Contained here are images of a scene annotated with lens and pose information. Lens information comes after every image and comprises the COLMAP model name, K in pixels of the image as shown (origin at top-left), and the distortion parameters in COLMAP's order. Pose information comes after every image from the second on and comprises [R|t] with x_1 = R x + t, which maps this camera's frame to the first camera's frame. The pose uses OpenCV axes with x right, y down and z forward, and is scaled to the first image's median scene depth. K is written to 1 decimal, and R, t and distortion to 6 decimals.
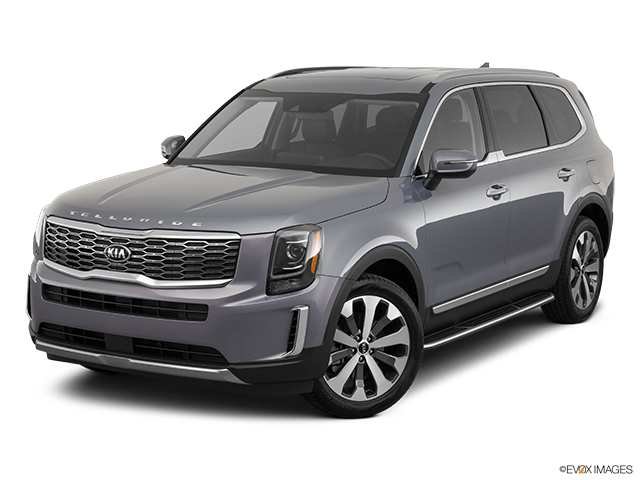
lens RADIAL K [[1304.5, 0, 314.5], [0, 1304.5, 238.0], [0, 0, 1]] dist [0.002342, 0.000000]
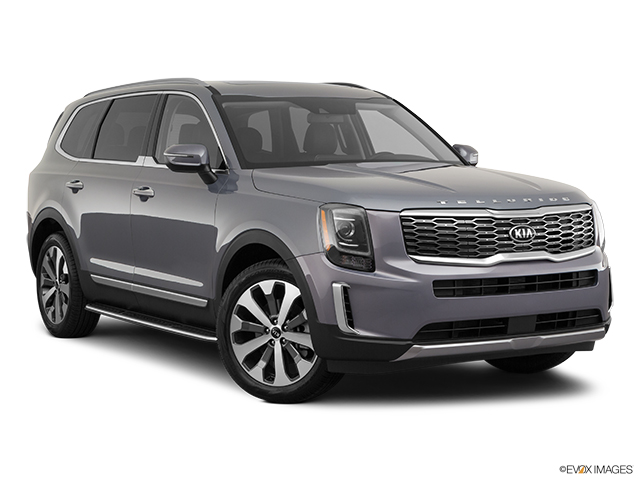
lens RADIAL K [[1299.2, 0, 319.4], [0, 1299.2, 240.5], [0, 0, 1]] dist [-0.007662, 0.000000]
pose [[0.429249, -0.061489, 0.901091, -1.120967], [0.126958, 0.991882, 0.007206, -0.010248], [-0.894219, 0.111307, 0.433570, 0.706679]]
